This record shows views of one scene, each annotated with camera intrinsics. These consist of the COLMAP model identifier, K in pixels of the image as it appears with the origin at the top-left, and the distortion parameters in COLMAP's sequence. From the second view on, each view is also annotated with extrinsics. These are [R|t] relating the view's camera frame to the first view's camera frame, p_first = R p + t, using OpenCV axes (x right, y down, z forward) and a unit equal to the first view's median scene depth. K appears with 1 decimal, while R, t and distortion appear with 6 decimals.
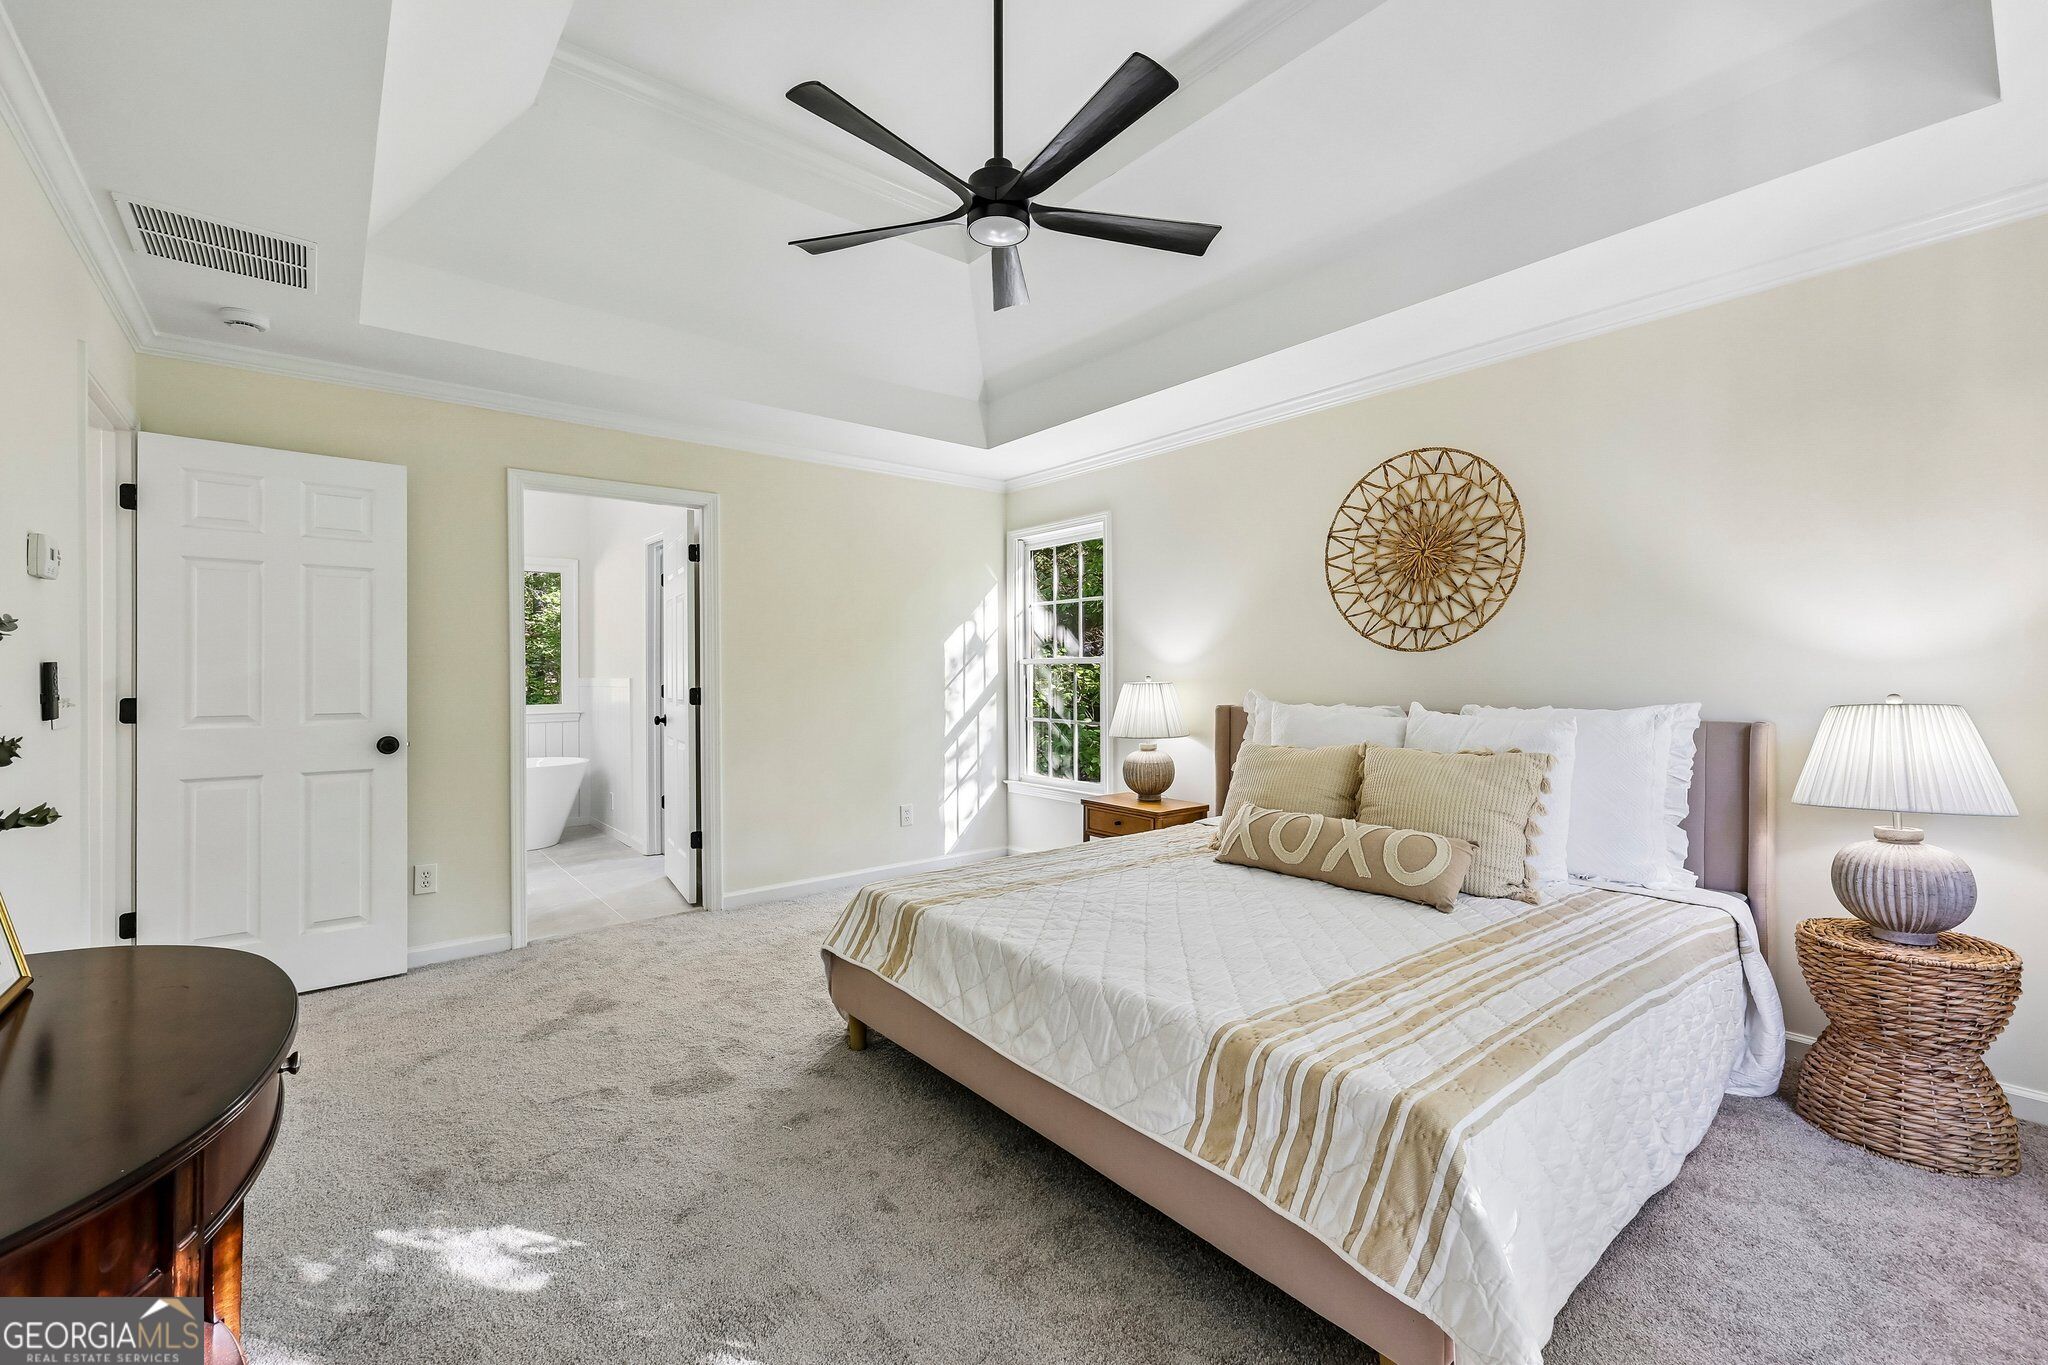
lens RADIAL K [[834.0, 0, 1034.2], [0, 834.0, 677.0], [0, 0, 1]] dist [0.002788, -0.000039]
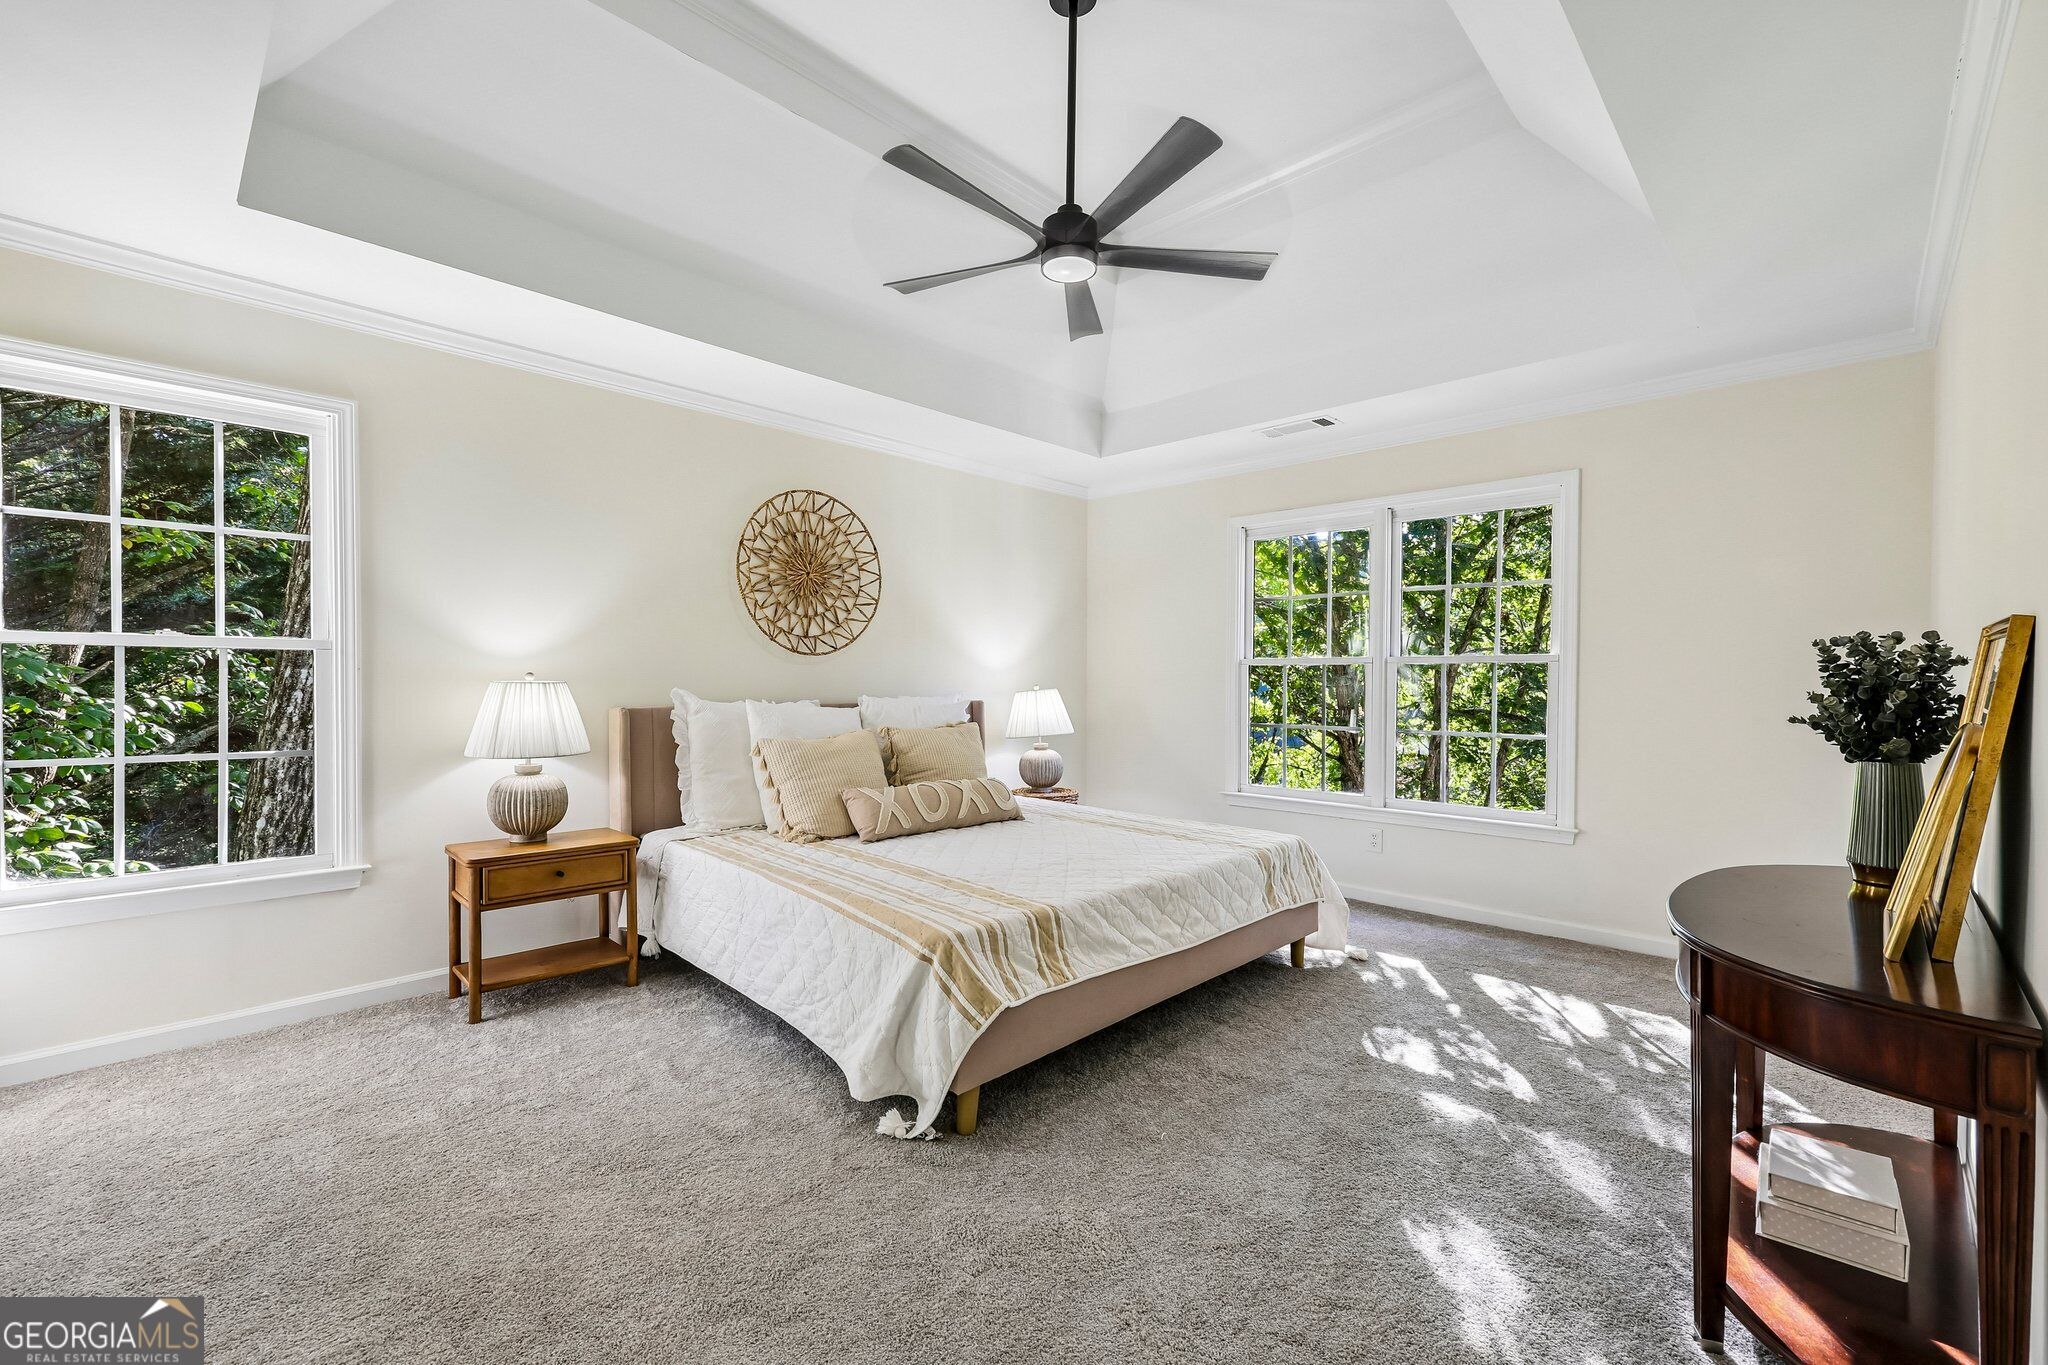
lens RADIAL K [[834.0, 0, 1033.5], [0, 834.0, 687.0], [0, 0, 1]] dist [0.002788, -0.000039]
pose [[-0.083984, -0.005973, 0.996449, -0.793577], [-0.002378, 0.999980, 0.005794, 0.007748], [-0.996464, -0.001883, -0.083996, 0.782372]]
